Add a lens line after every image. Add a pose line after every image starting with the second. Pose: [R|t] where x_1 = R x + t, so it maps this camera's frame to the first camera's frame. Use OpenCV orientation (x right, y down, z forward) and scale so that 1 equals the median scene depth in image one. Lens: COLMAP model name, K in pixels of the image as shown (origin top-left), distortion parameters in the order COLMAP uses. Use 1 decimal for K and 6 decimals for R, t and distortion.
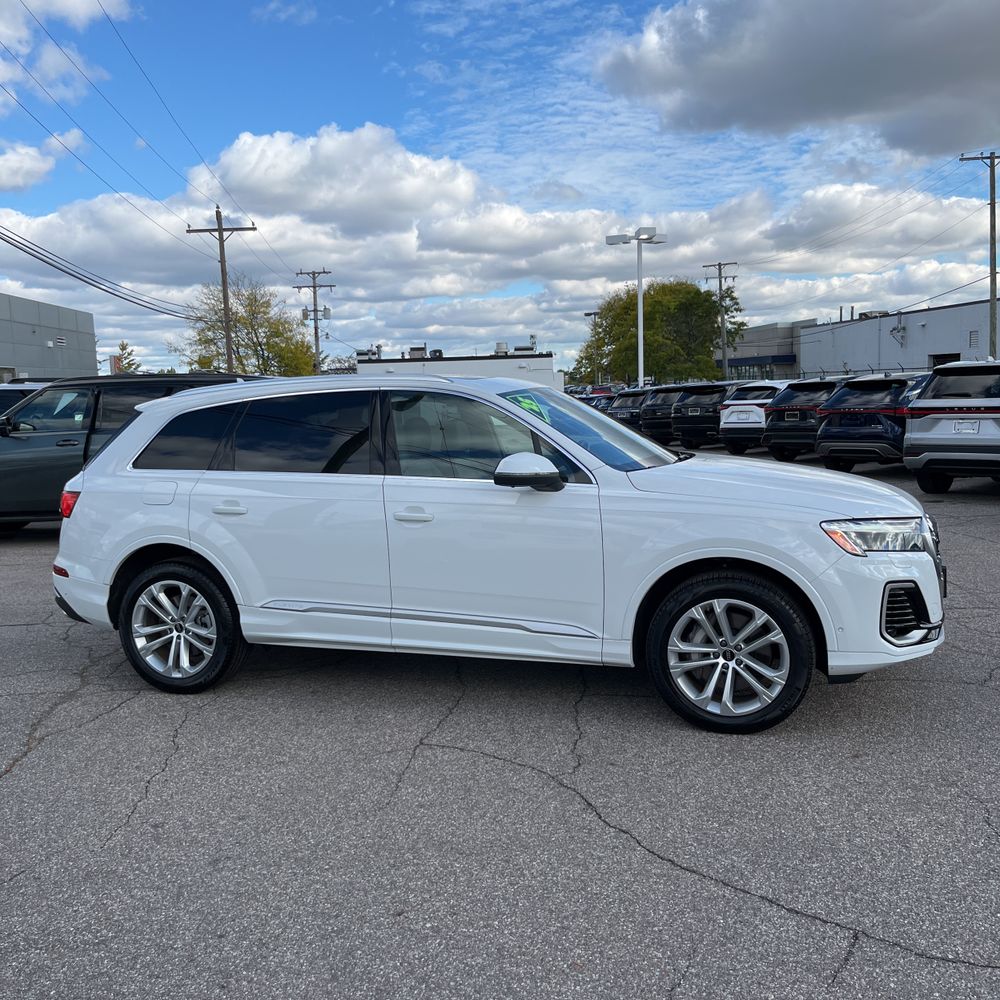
lens RADIAL K [[1025.6, 0, 504.9], [0, 1025.6, 496.9], [0, 0, 1]] dist [0.021785, 0.000000]
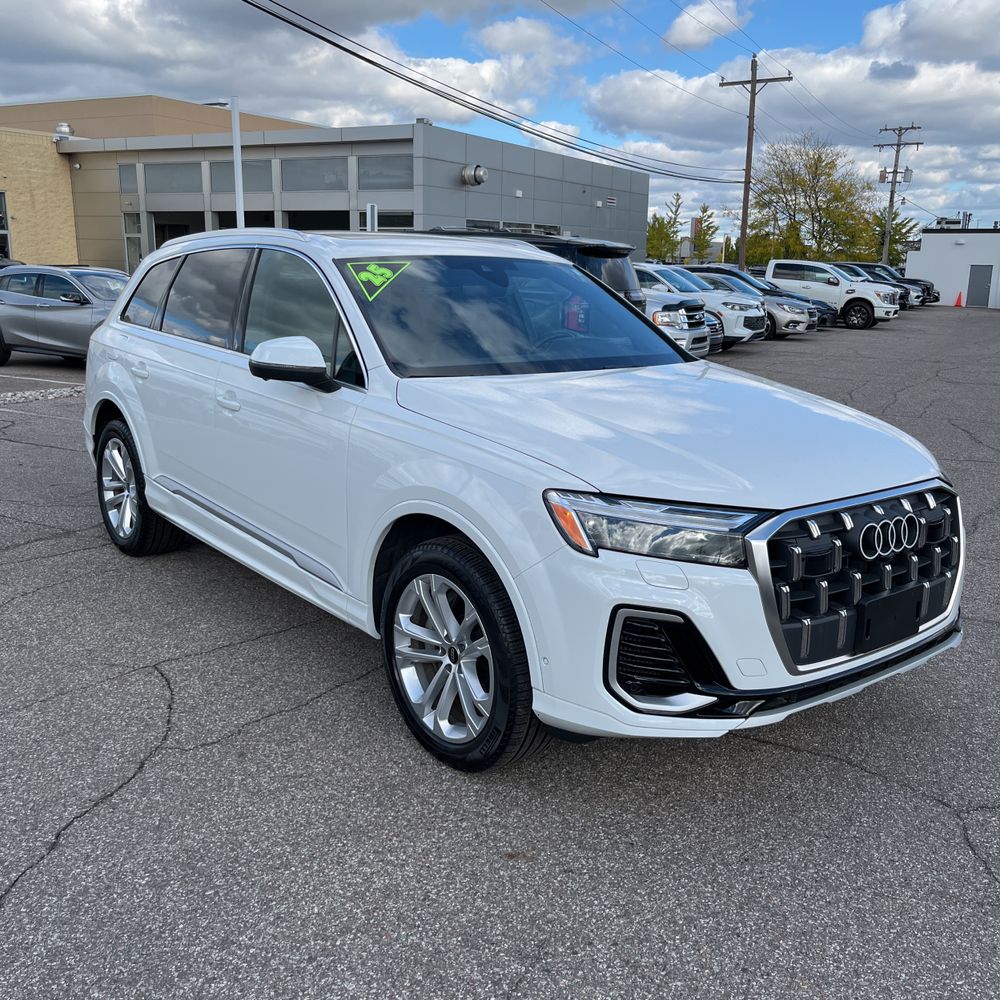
lens RADIAL K [[1025.6, 0, 506.9], [0, 1025.6, 498.9], [0, 0, 1]] dist [0.021785, 0.000000]
pose [[0.837844, 0.171357, -0.518318, 0.516592], [-0.104491, 0.982242, 0.155825, -0.055023], [0.535816, -0.076398, 0.840871, 0.384971]]
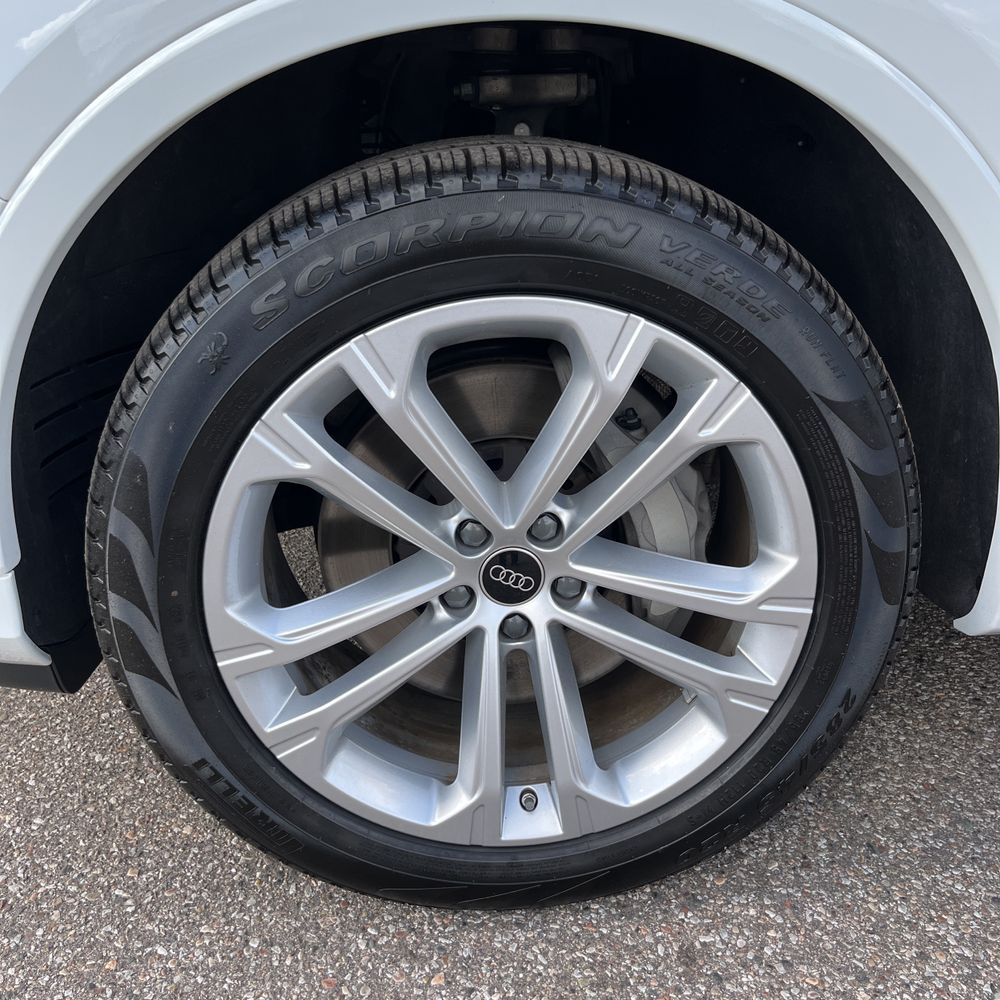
lens RADIAL K [[1025.6, 0, 503.5], [0, 1025.6, 502.5], [0, 0, 1]] dist [0.021785, 0.000000]
pose [[0.892570, -0.388639, 0.228646, 0.153302], [0.322494, 0.904616, 0.278688, 0.072950], [-0.315145, -0.175011, 0.932767, 0.711387]]
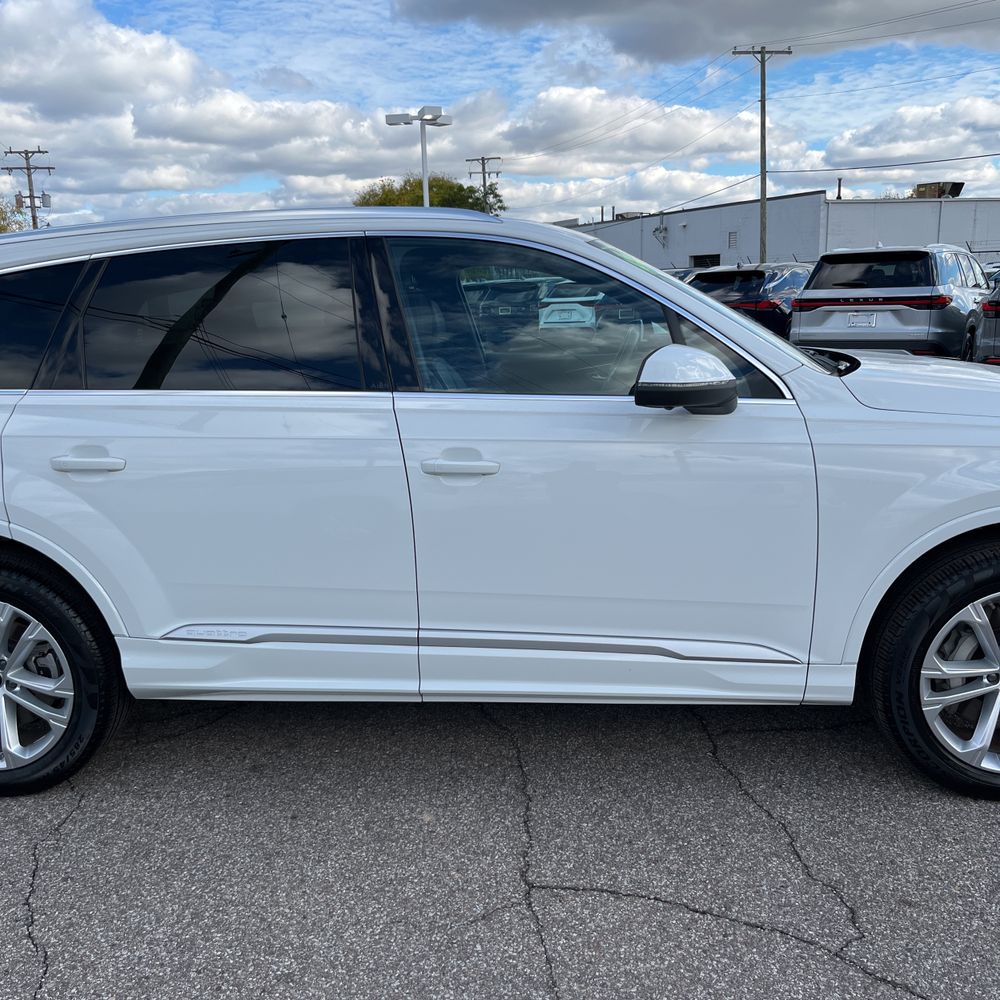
lens RADIAL K [[1025.6, 0, 507.0], [0, 1025.6, 524.1], [0, 0, 1]] dist [0.021785, 0.000000]
pose [[0.969475, -0.054392, 0.239082, -0.187650], [0.026401, 0.992572, 0.118757, -0.014208], [-0.243766, -0.108820, 0.963710, 0.431999]]
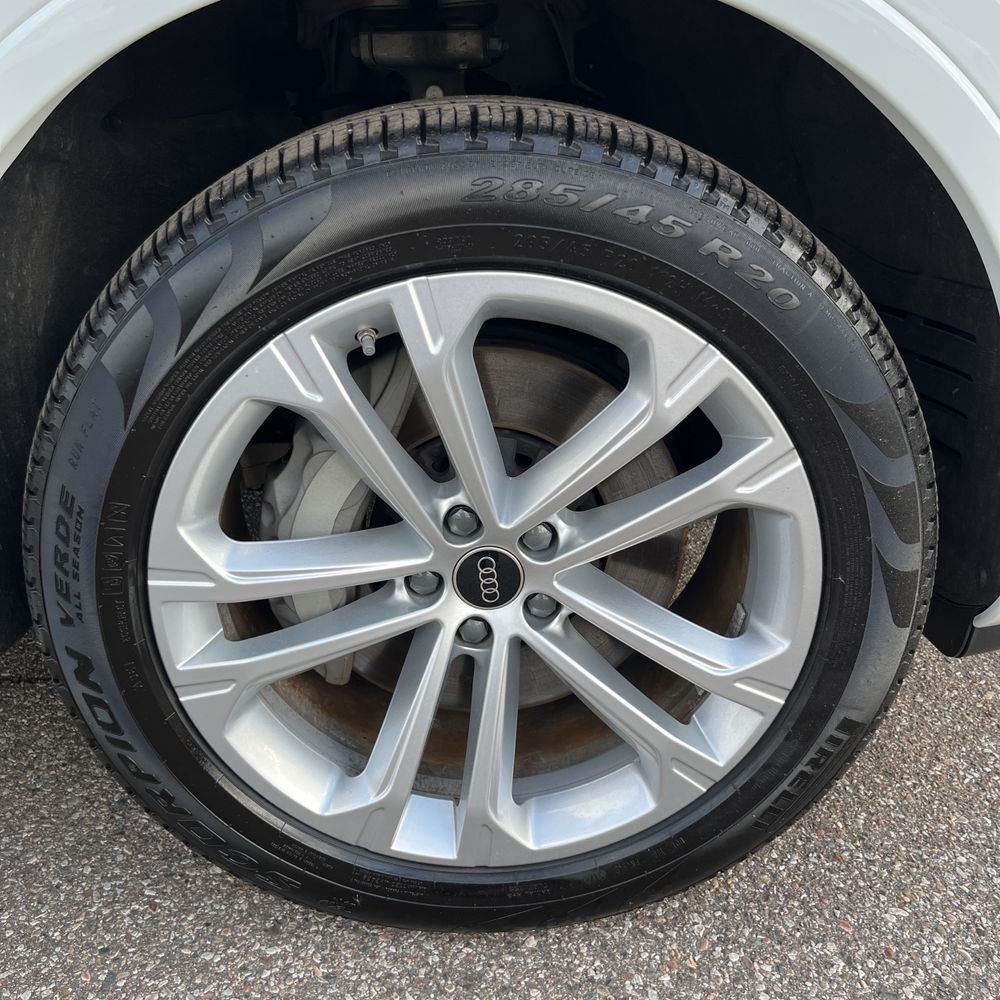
lens RADIAL K [[1025.6, 0, 503.1], [0, 1025.6, 496.8], [0, 0, 1]] dist [0.021785, 0.000000]
pose [[0.940881, -0.122050, 0.315985, 0.142472], [0.023749, 0.954305, 0.297889, 0.073674], [-0.337903, -0.272774, 0.900786, 0.730240]]
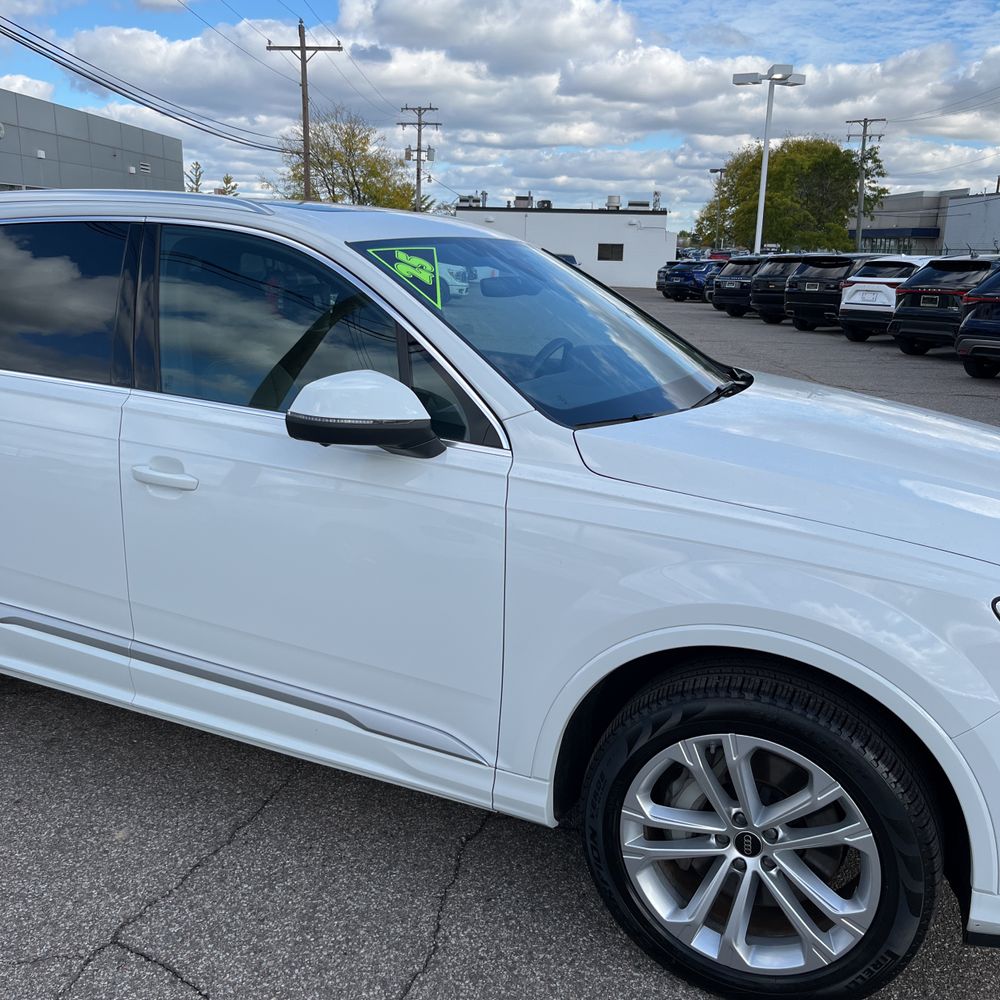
lens RADIAL K [[1025.6, 0, 508.8], [0, 1025.6, 507.1], [0, 0, 1]] dist [0.021785, 0.000000]
pose [[0.991357, 0.084877, -0.100038, 0.125538], [-0.069594, 0.986621, 0.147433, -0.051317], [0.111213, -0.139197, 0.984000, 0.479928]]
